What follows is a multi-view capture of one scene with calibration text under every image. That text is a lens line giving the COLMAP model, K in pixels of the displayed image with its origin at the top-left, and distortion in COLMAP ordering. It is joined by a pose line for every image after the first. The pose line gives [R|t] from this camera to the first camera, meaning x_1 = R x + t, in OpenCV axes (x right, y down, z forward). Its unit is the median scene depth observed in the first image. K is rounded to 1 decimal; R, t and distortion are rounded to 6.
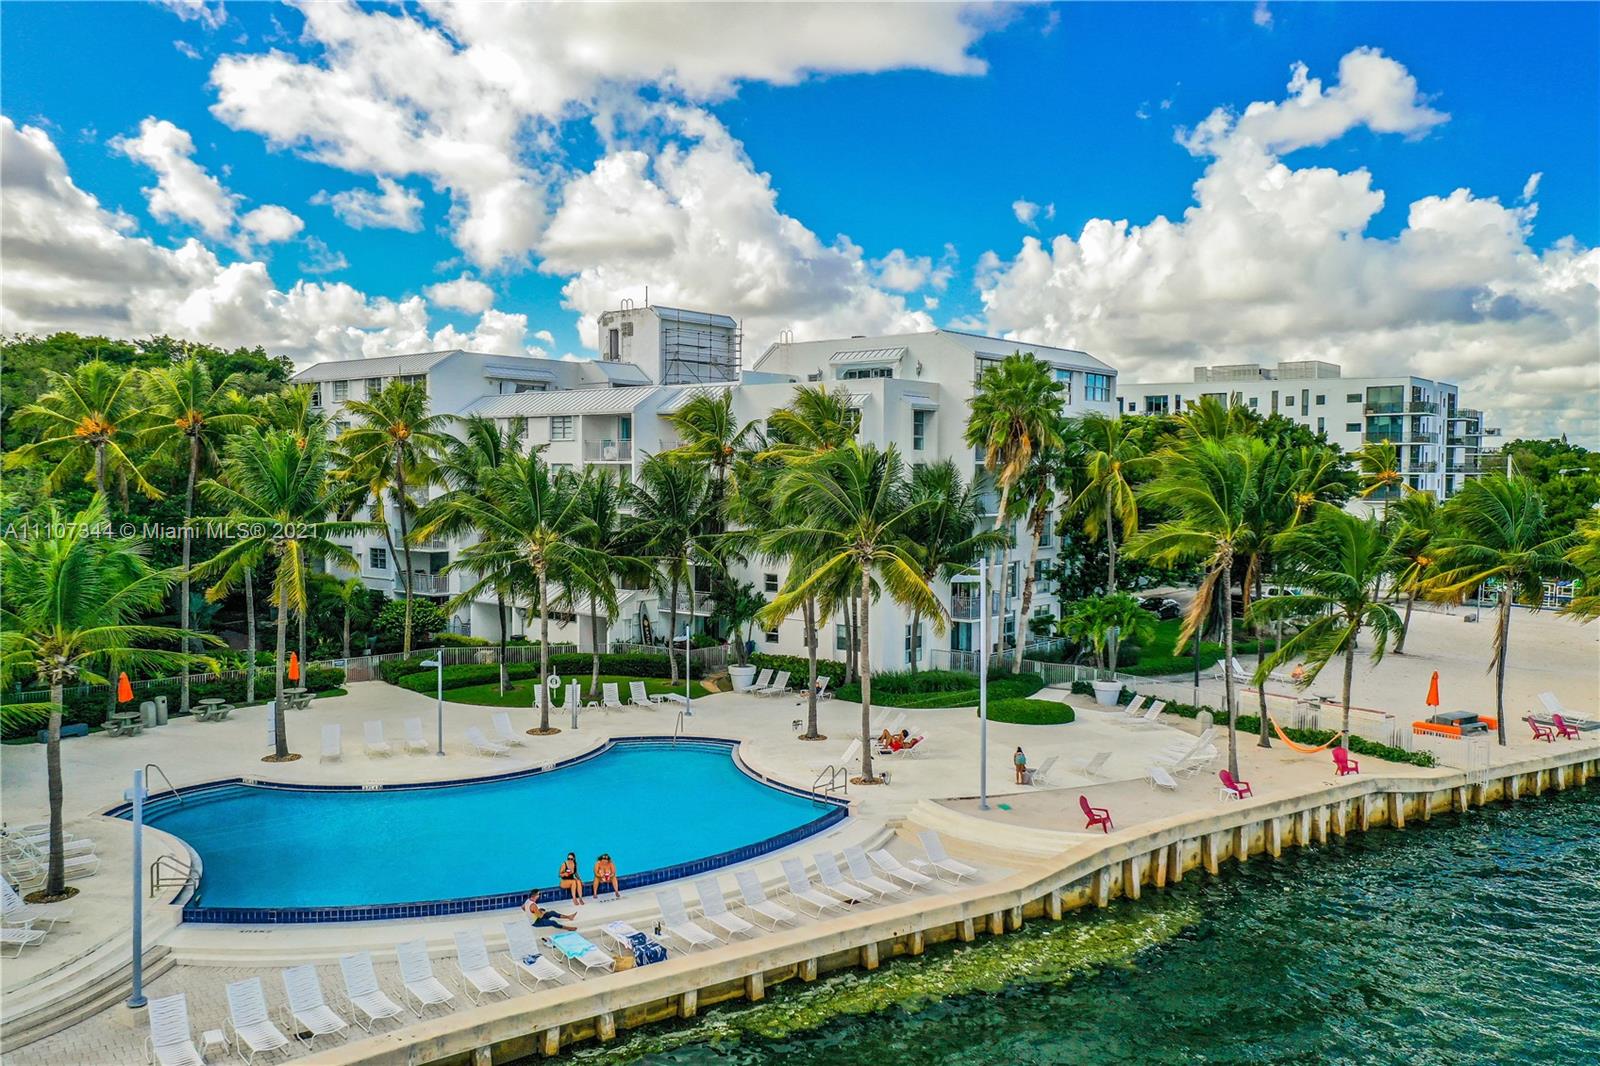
lens RADIAL K [[1266.9, 0, 802.7], [0, 1266.9, 505.4], [0, 0, 1]] dist [-0.008812, -0.007162]
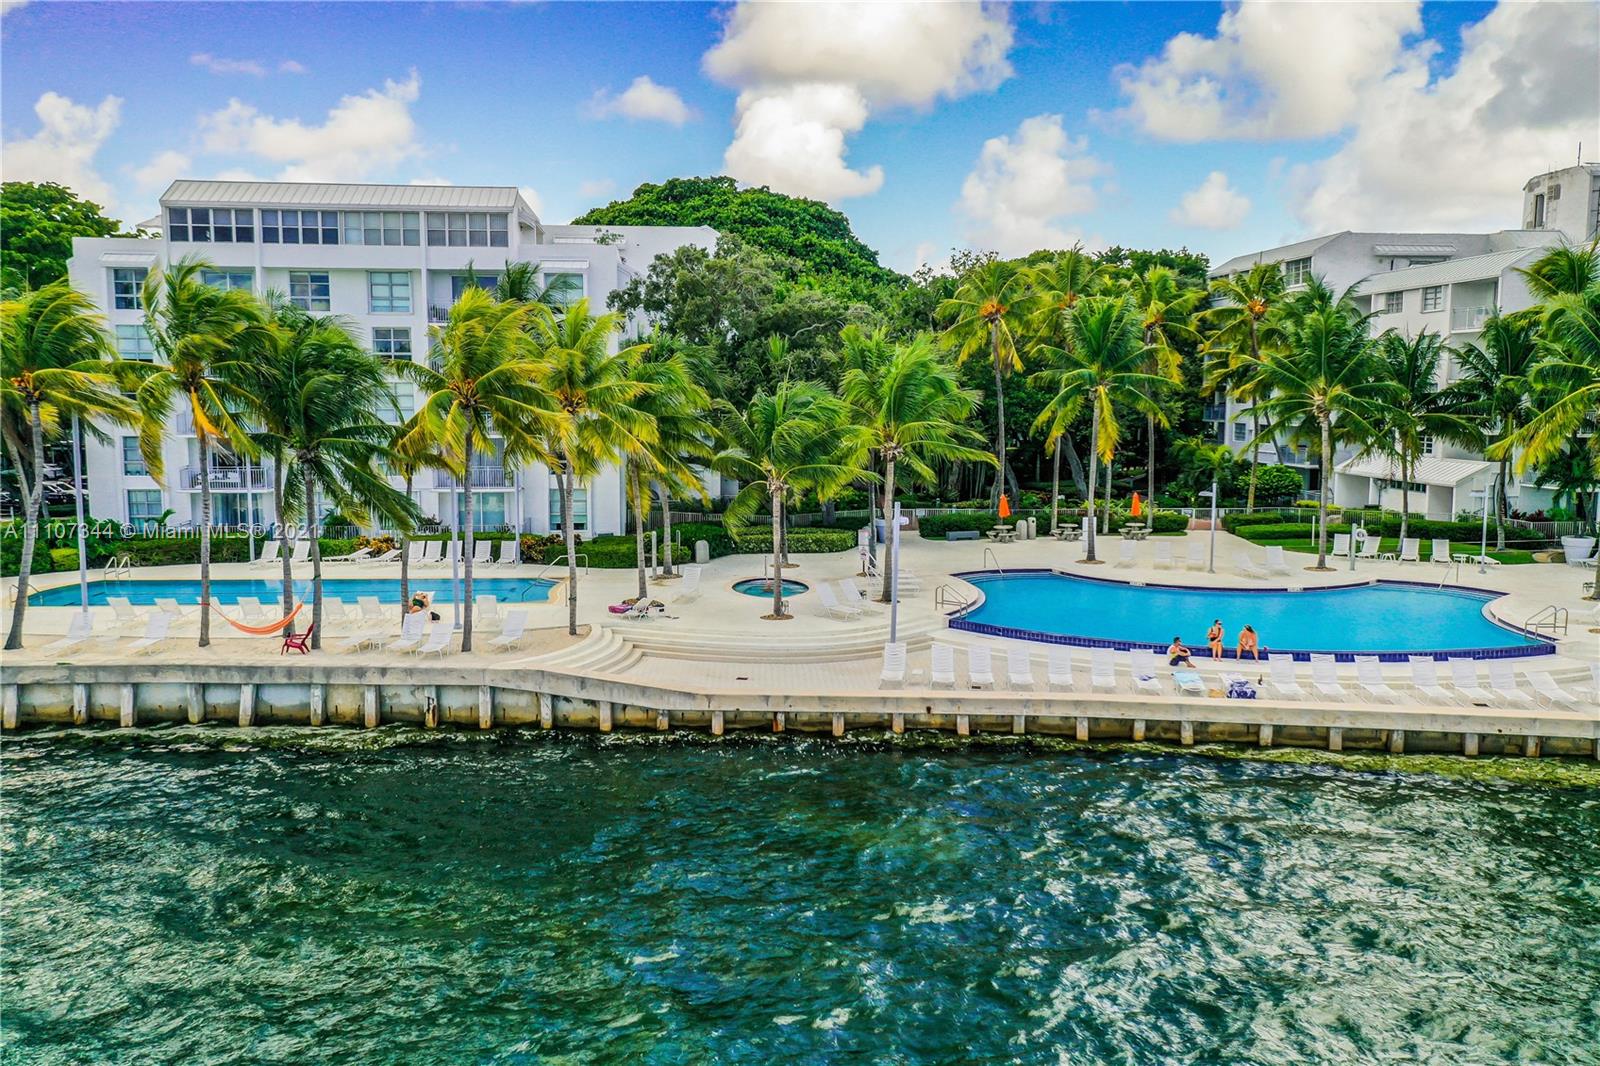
lens RADIAL K [[1314.6, 0, 800.0], [0, 1314.6, 533.0], [0, 0, 1]] dist [0.002266, -0.006603]
pose [[0.700810, 0.067064, -0.710188, 0.244971], [-0.015444, 0.996764, 0.078886, 0.057047], [0.713180, -0.044316, 0.699578, -0.092920]]
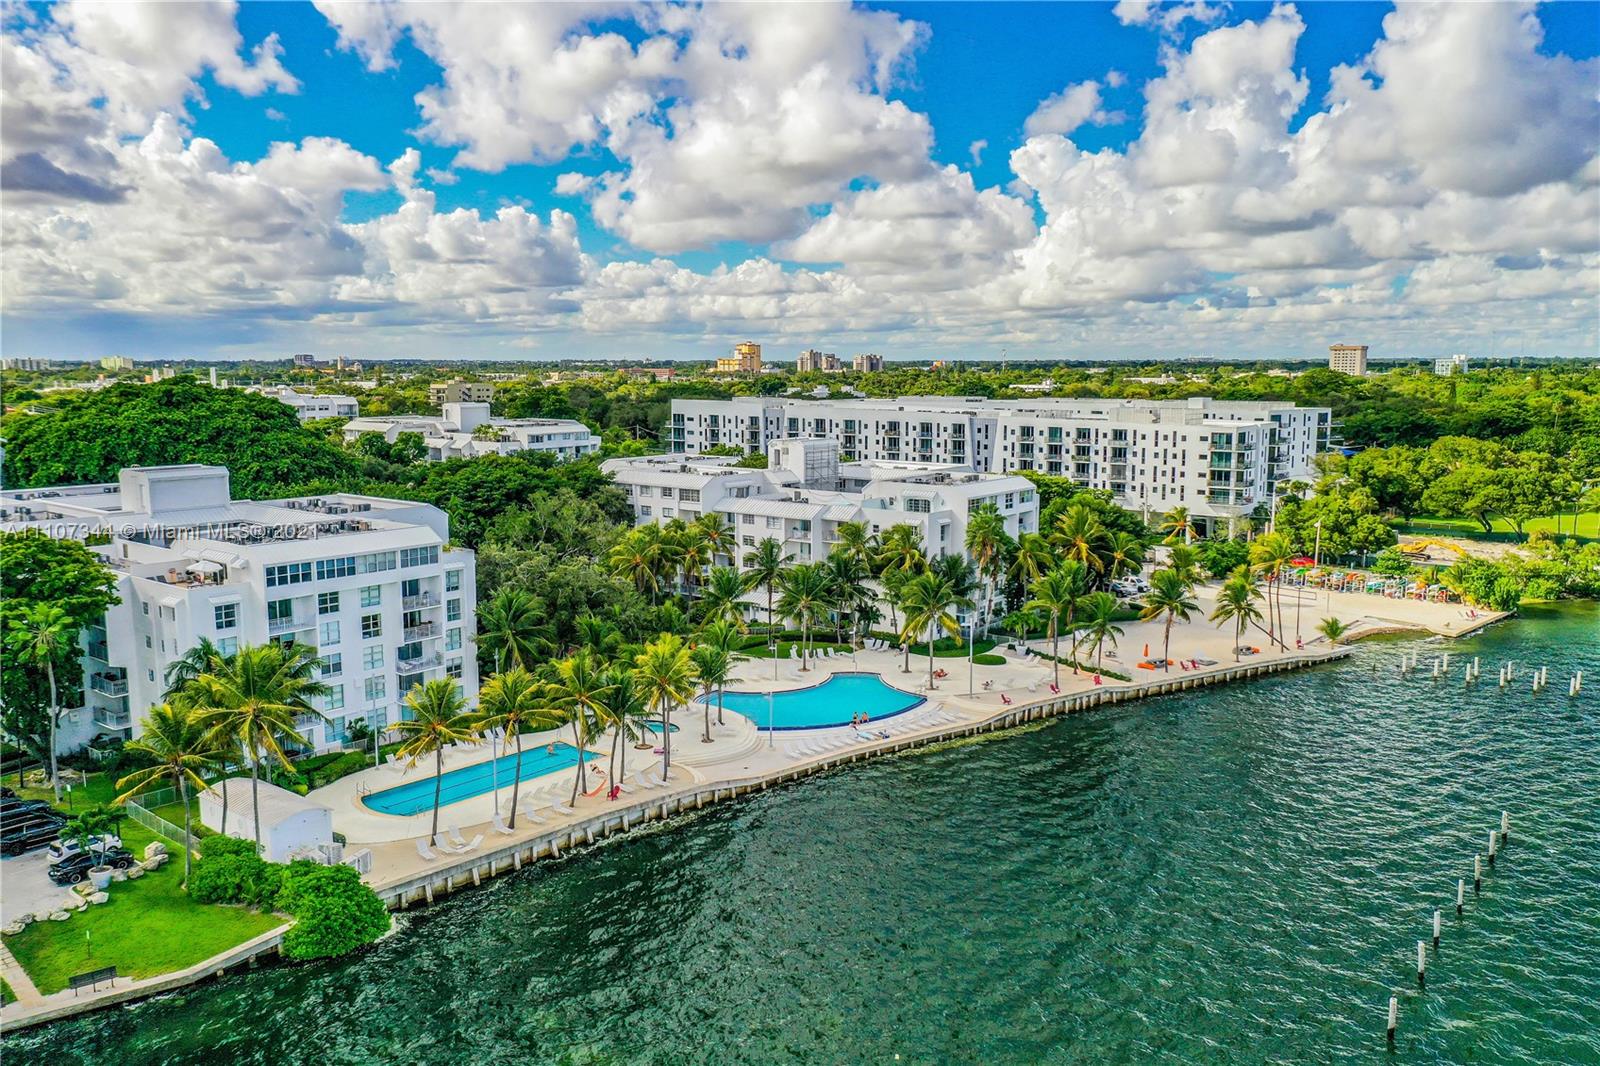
lens RADIAL K [[1314.6, 0, 800.0], [0, 1314.6, 533.0], [0, 0, 1]] dist [0.002266, -0.006603]
pose [[0.999877, -0.007495, 0.013798, -0.223065], [0.005828, 0.993100, 0.117128, -0.380675], [-0.014580, -0.117033, 0.993021, -1.507640]]
